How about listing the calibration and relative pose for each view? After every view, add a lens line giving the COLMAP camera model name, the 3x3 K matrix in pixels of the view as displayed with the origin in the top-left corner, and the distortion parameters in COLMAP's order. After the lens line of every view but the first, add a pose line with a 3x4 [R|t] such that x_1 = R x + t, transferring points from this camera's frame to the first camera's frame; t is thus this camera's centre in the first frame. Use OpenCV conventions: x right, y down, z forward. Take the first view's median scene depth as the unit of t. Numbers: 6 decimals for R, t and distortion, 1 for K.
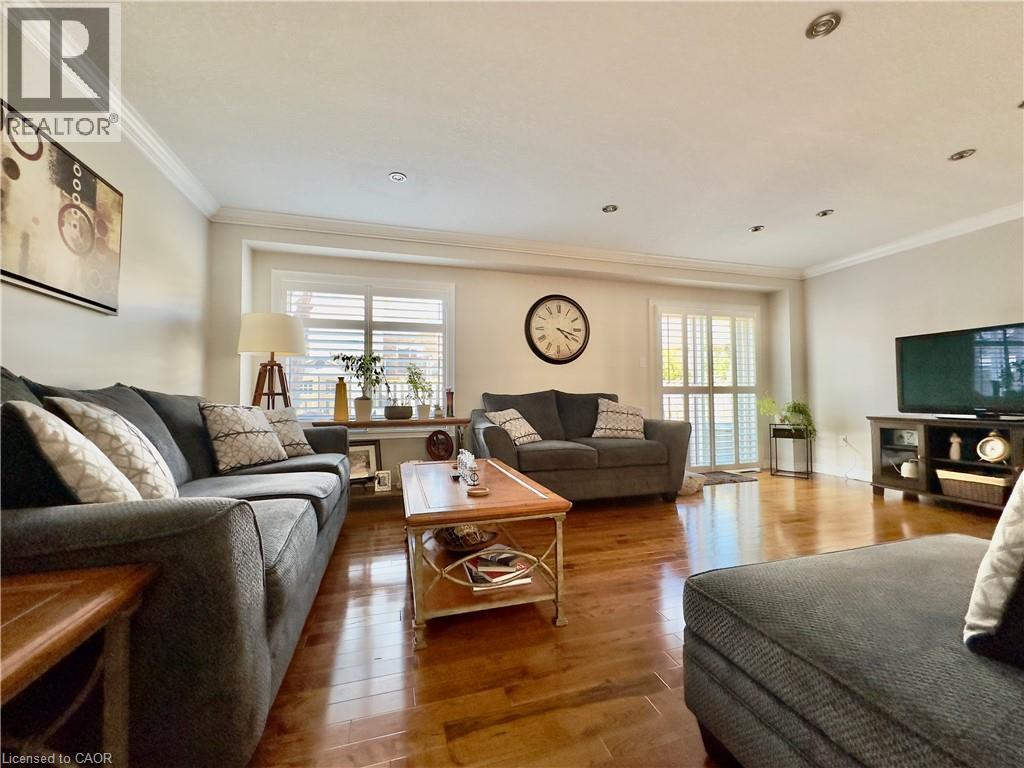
lens RADIAL K [[407.7, 0, 511.4], [0, 407.7, 384.4], [0, 0, 1]] dist [-0.006793, 0.000472]
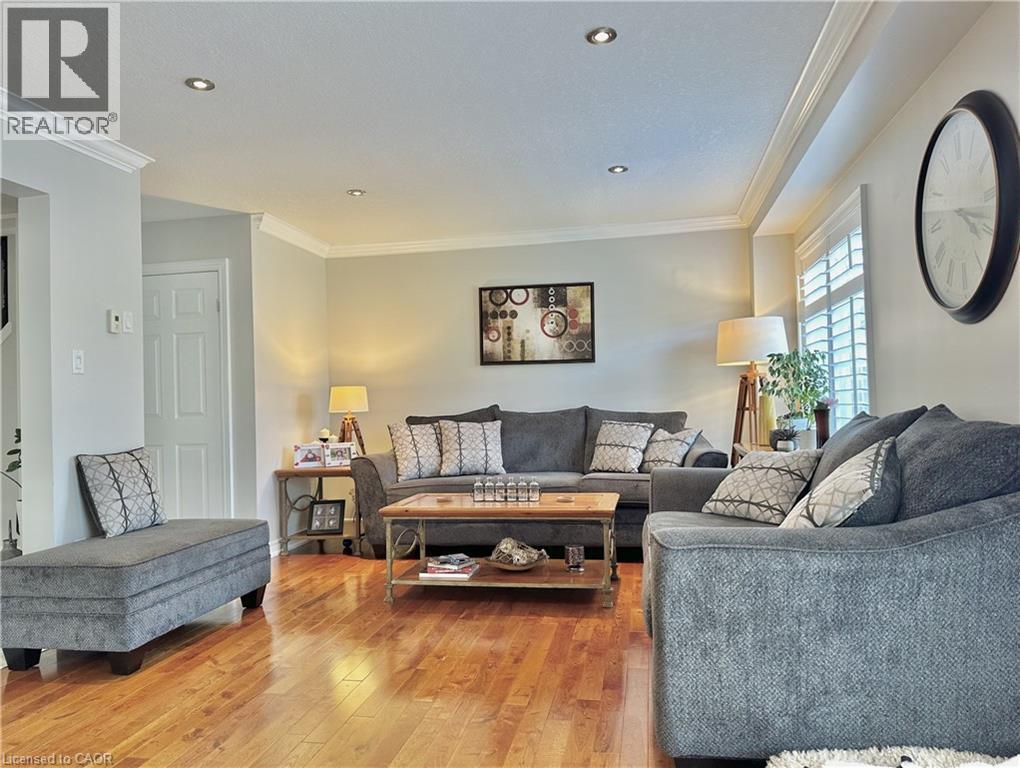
lens RADIAL K [[715.2, 0, 502.7], [0, 715.2, 378.9], [0, 0, 1]] dist [0.044873, -0.028582]
pose [[-0.475591, -0.005924, -0.879647, 0.857774], [0.063102, 0.997171, -0.040832, -0.007983], [0.877400, -0.074927, -0.473872, 1.055219]]
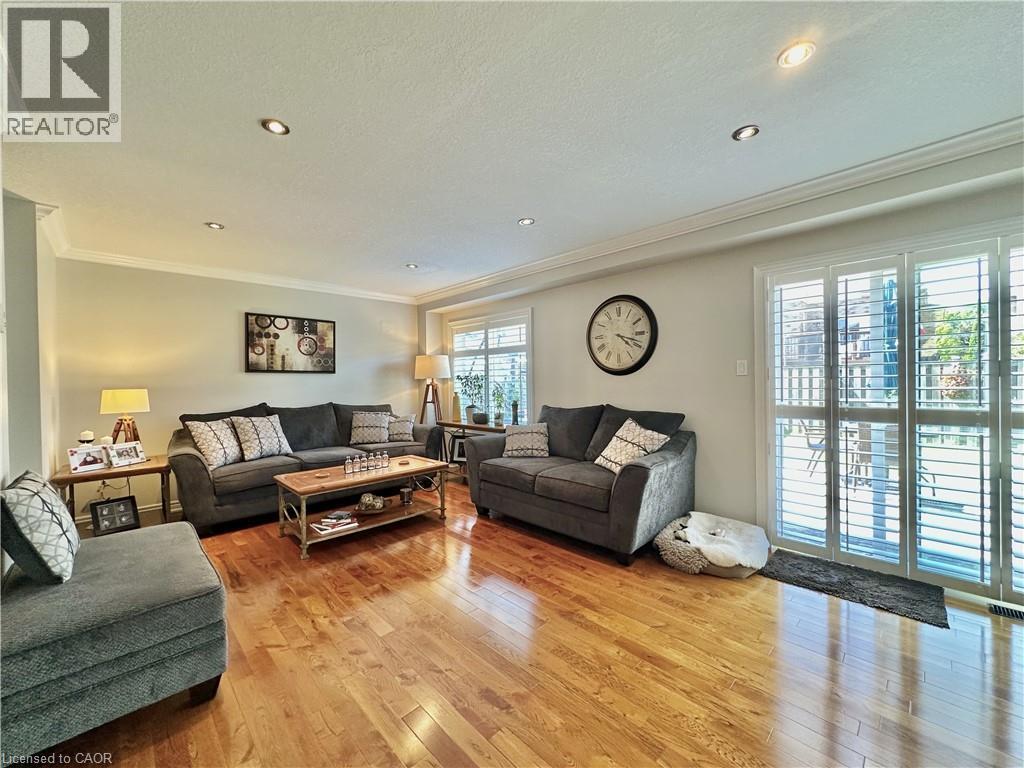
lens RADIAL K [[407.7, 0, 513.9], [0, 407.7, 384.5], [0, 0, 1]] dist [-0.006793, 0.000472]
pose [[0.459190, 0.011479, -0.888264, 0.879597], [0.039563, 0.998660, 0.033358, -0.075667], [0.887457, -0.050460, 0.458121, 0.440094]]
